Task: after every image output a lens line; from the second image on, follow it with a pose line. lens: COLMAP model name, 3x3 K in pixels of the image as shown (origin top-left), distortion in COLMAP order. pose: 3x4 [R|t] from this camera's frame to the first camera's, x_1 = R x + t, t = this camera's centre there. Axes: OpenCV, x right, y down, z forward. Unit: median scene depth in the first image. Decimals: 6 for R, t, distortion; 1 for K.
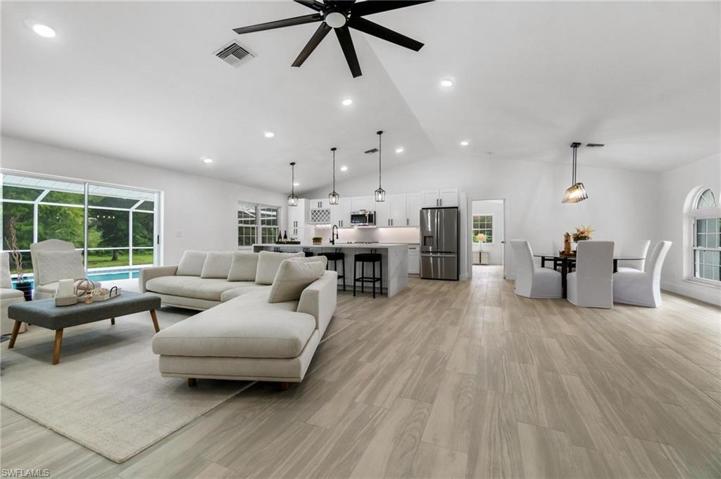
lens RADIAL K [[299.2, 0, 359.7], [0, 299.2, 239.6], [0, 0, 1]] dist [-0.011483, -0.000177]
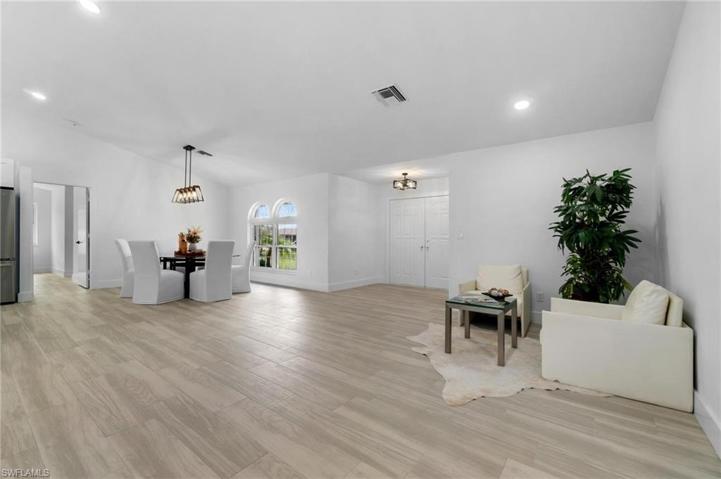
lens RADIAL K [[299.2, 0, 359.6], [0, 299.2, 238.5], [0, 0, 1]] dist [-0.011483, -0.000177]
pose [[0.257382, 0.006100, 0.966290, -0.151117], [-0.003975, 0.999978, -0.005254, -0.000714], [-0.966302, -0.002489, 0.257401, 0.196861]]
